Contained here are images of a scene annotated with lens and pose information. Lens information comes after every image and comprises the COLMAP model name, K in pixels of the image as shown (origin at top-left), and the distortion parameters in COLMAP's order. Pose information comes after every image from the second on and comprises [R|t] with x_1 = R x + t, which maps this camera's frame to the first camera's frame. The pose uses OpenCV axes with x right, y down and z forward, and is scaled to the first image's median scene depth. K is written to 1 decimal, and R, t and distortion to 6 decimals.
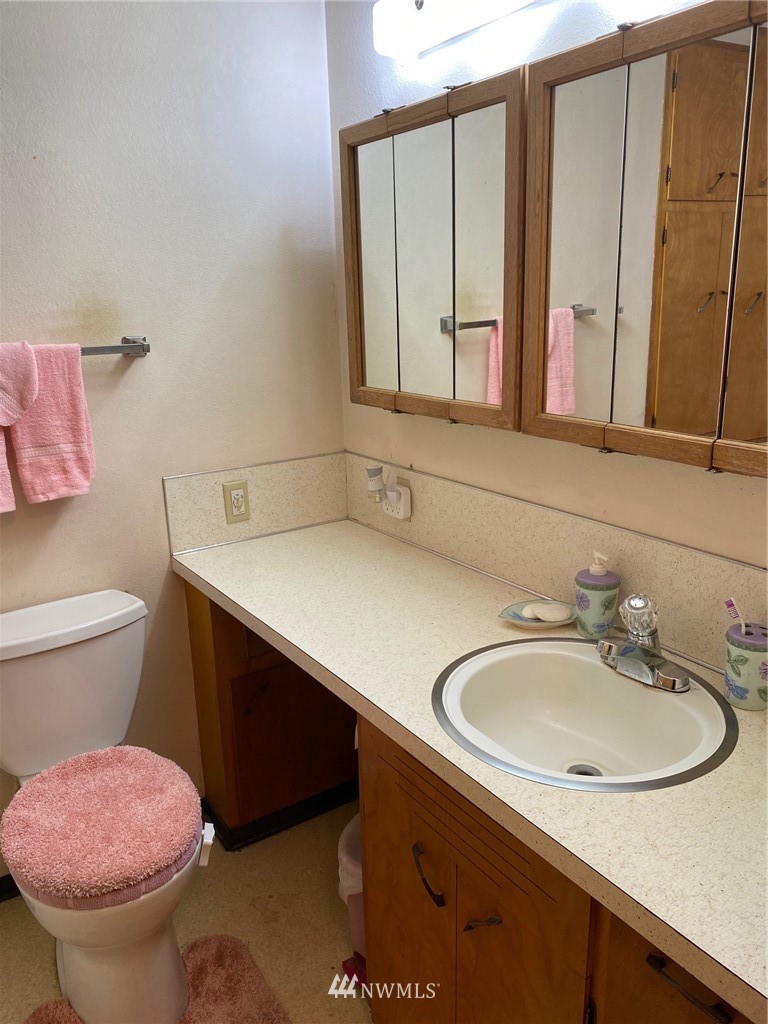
lens RADIAL K [[780.0, 0, 382.4], [0, 780.0, 513.1], [0, 0, 1]] dist [0.050433, -0.048972]
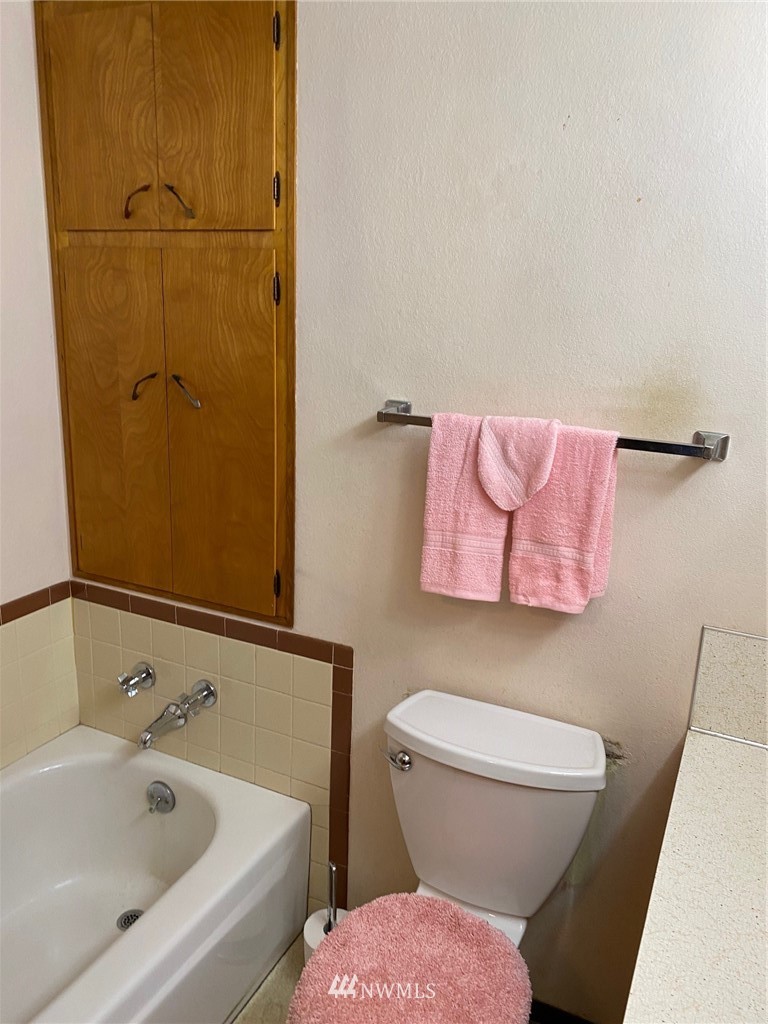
lens RADIAL K [[780.0, 0, 385.3], [0, 780.0, 507.9], [0, 0, 1]] dist [0.050433, -0.048972]
pose [[0.515375, 0.267419, -0.814171, 0.146443], [-0.298644, 0.946553, 0.121857, -0.169892], [0.803243, 0.180346, 0.567693, 0.385926]]
